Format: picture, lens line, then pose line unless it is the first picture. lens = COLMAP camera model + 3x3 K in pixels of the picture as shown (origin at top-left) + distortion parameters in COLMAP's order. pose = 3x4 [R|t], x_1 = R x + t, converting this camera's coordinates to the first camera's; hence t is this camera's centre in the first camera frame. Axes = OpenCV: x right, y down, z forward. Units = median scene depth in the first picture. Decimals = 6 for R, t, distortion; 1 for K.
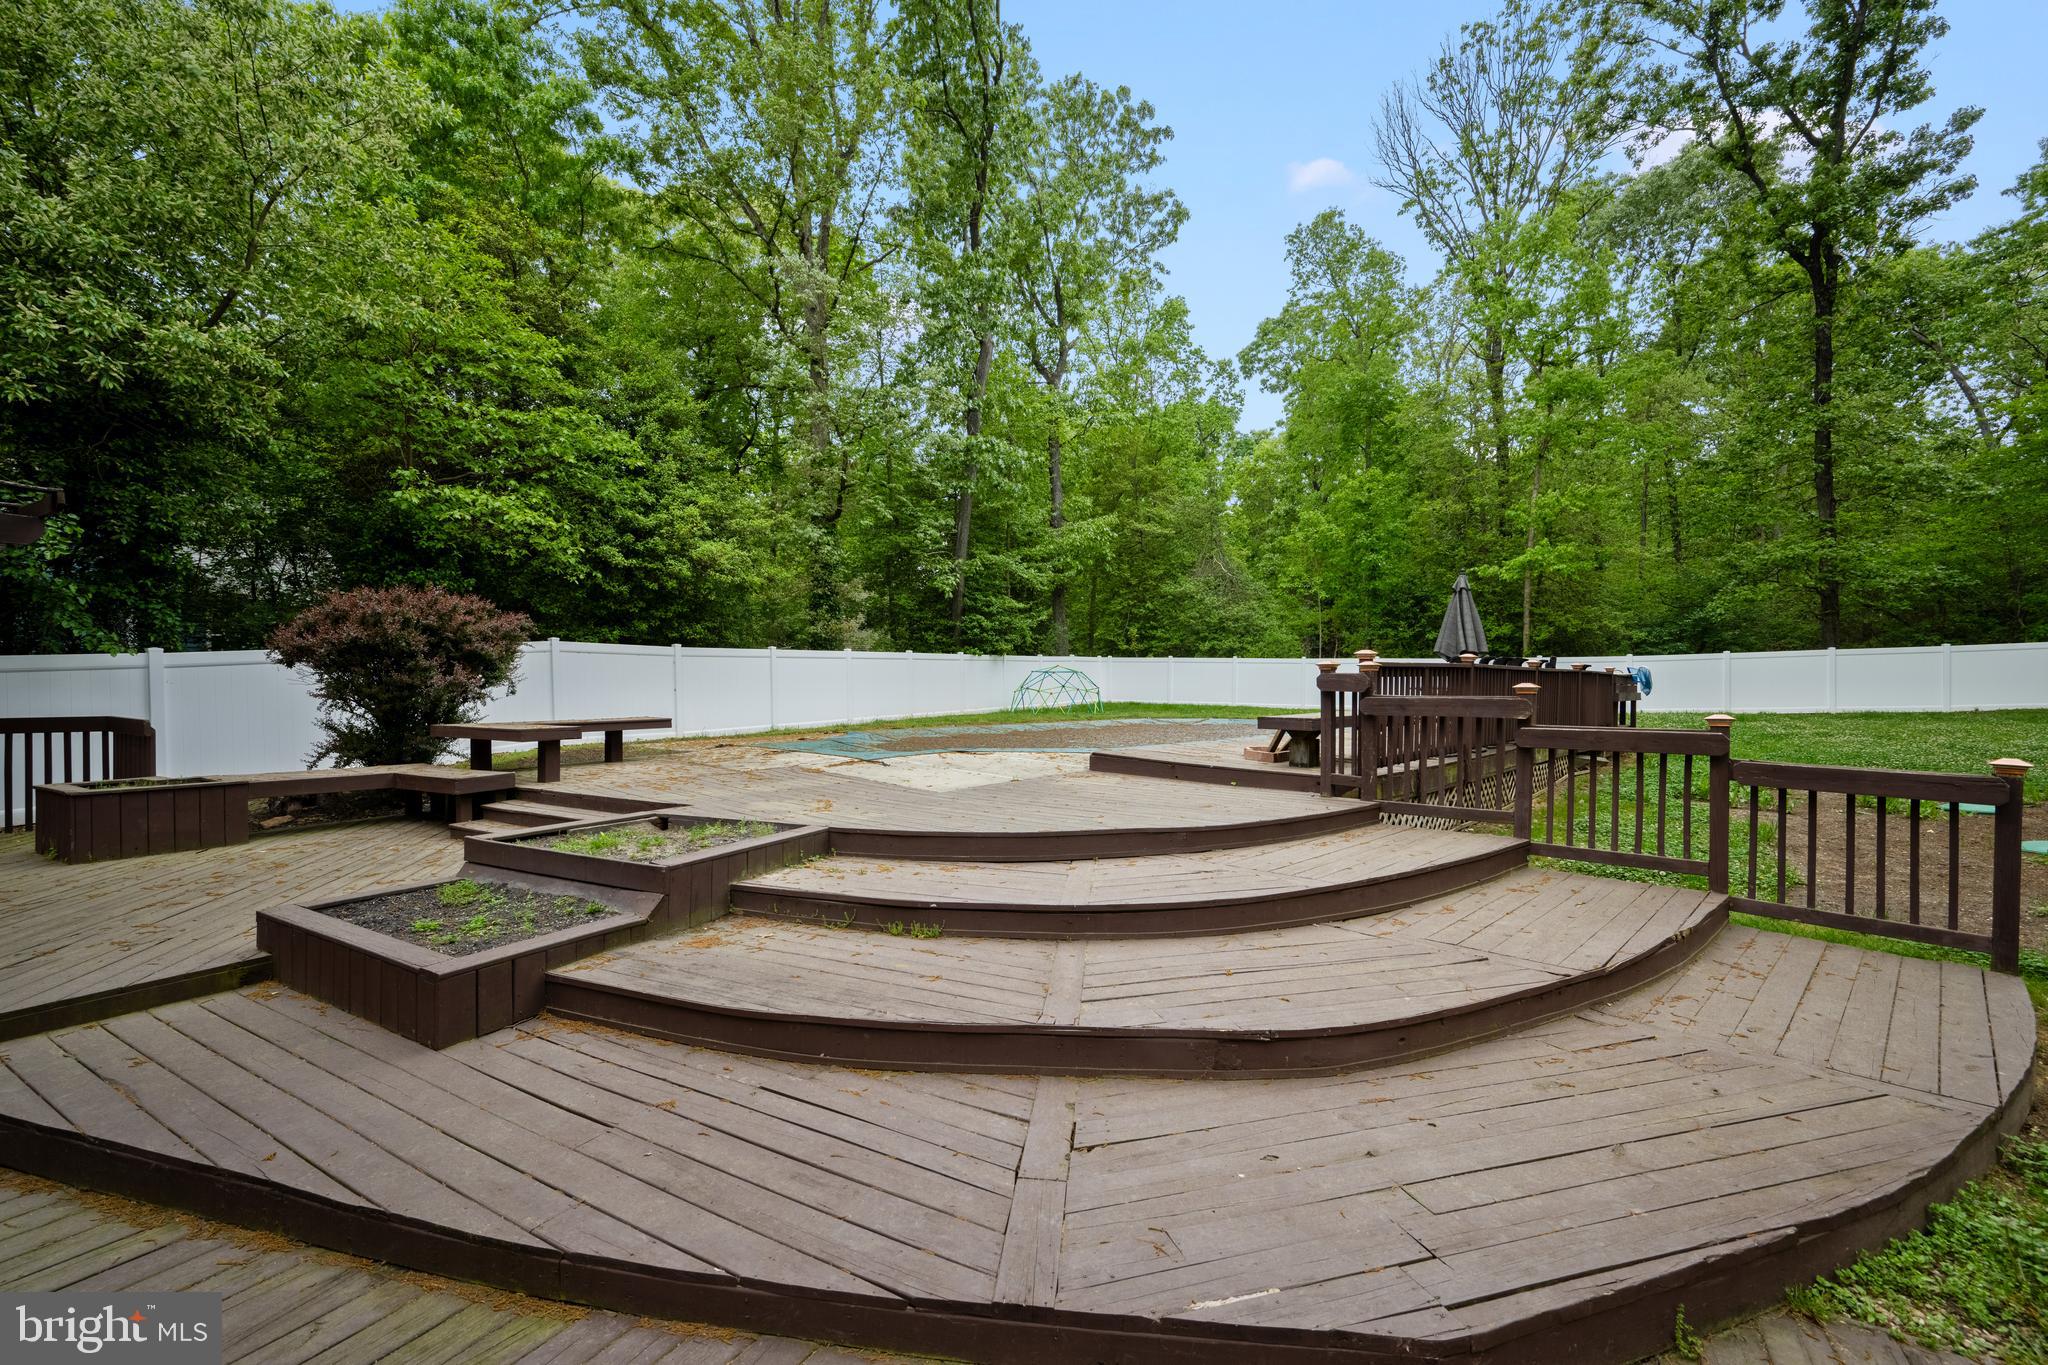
lens RADIAL K [[840.5, 0, 1024.0], [0, 840.5, 682.5], [0, 0, 1]] dist [0.000377, 0.000296]
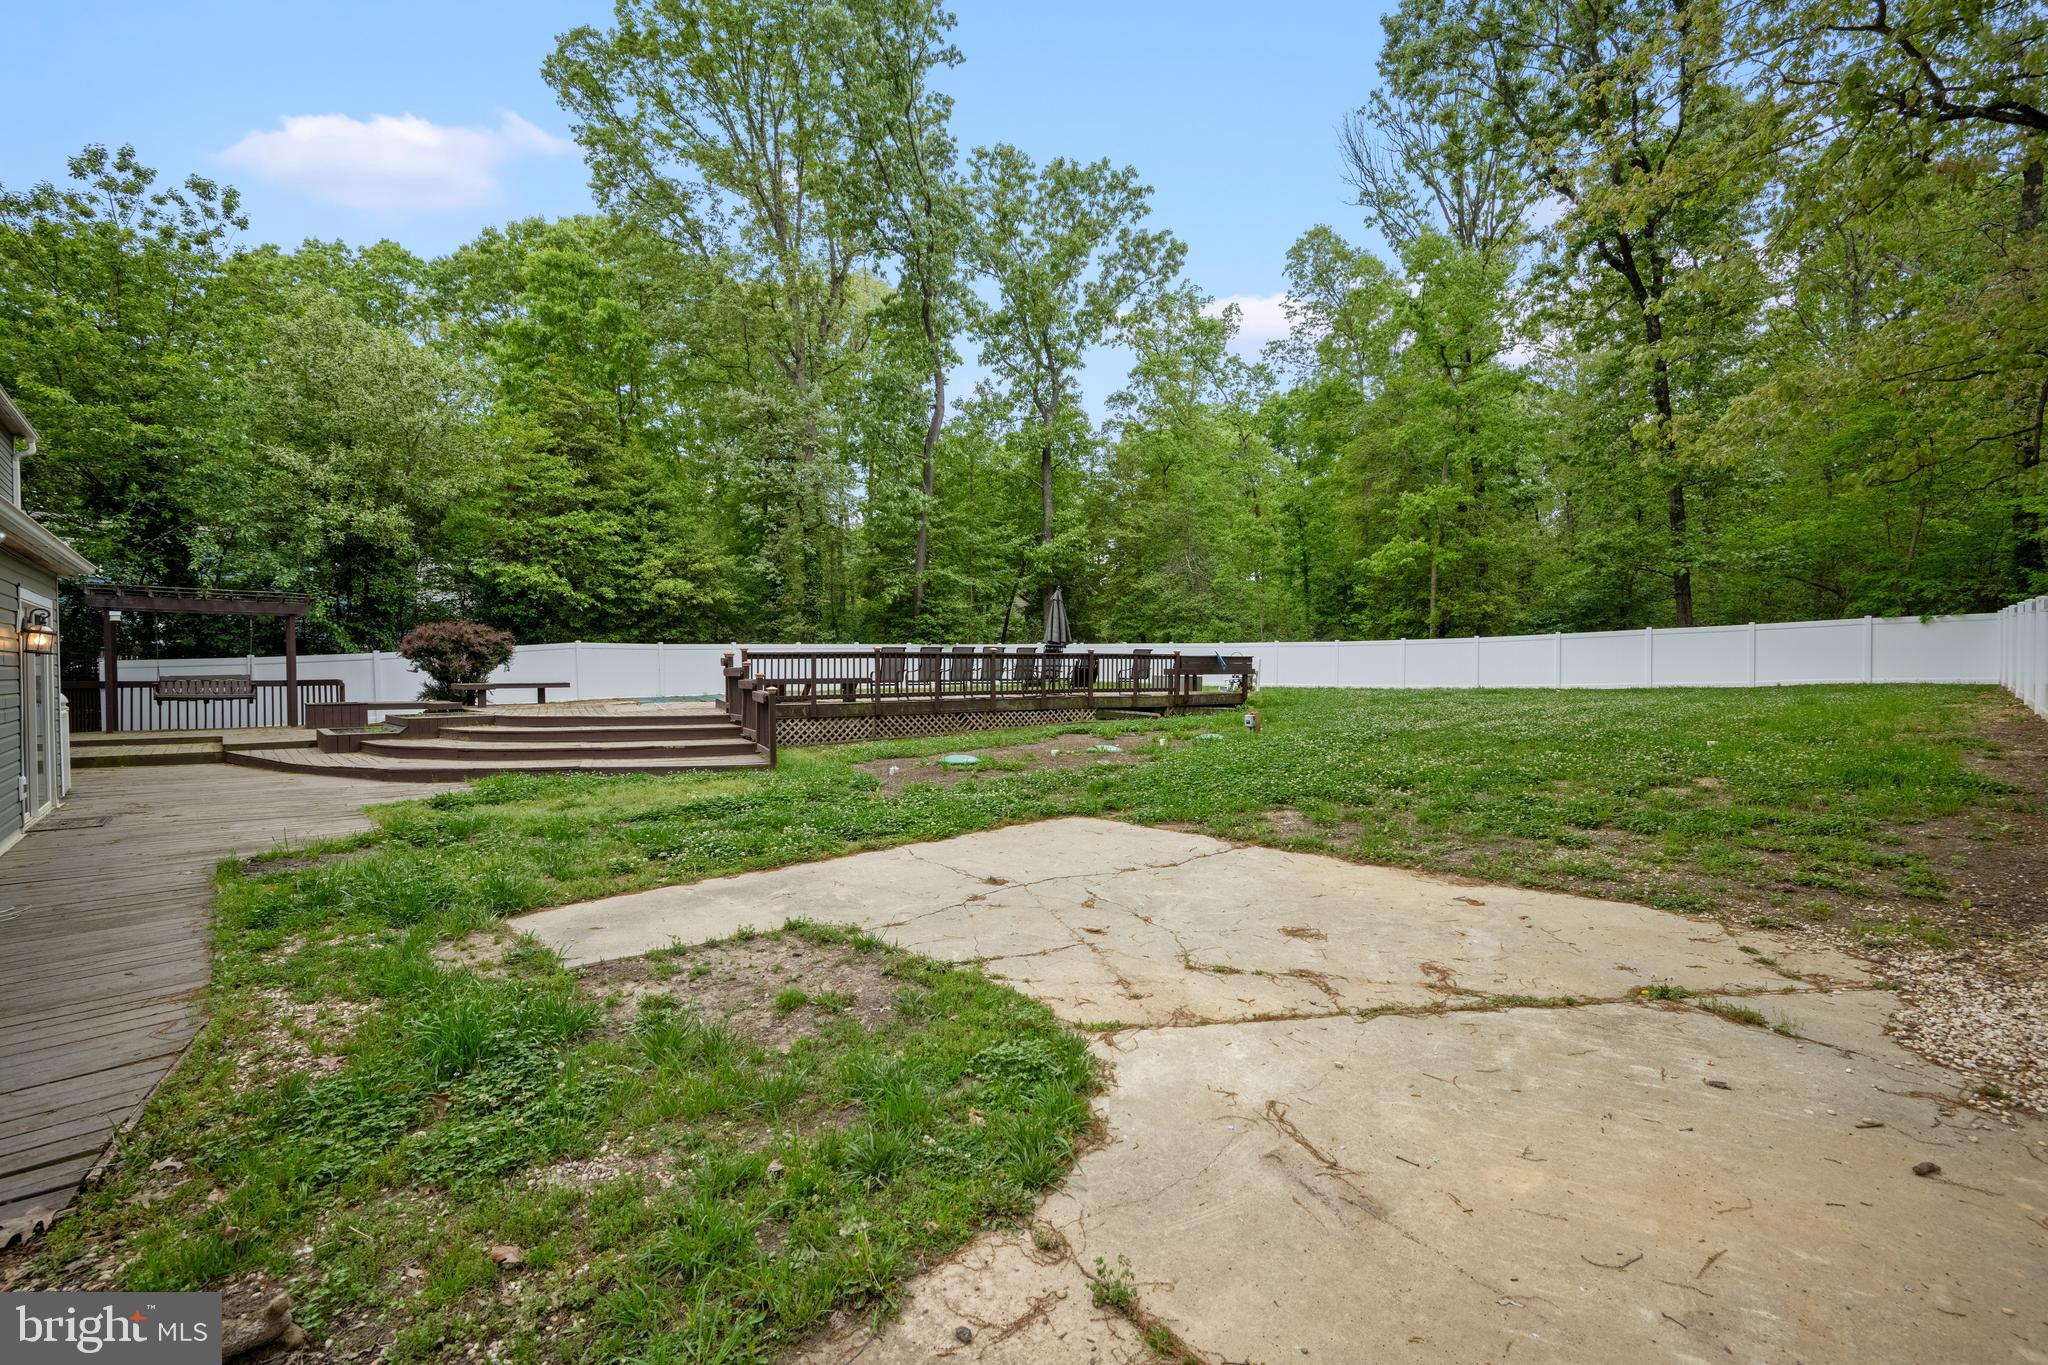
lens RADIAL K [[855.6, 0, 1024.0], [0, 855.6, 682.5], [0, 0, 1]] dist [0.002612, 0.000182]
pose [[0.957939, -0.000362, -0.286971, 1.360021], [0.005404, 0.999845, 0.016778, 0.015803], [0.286920, -0.017623, 0.957792, -0.727308]]
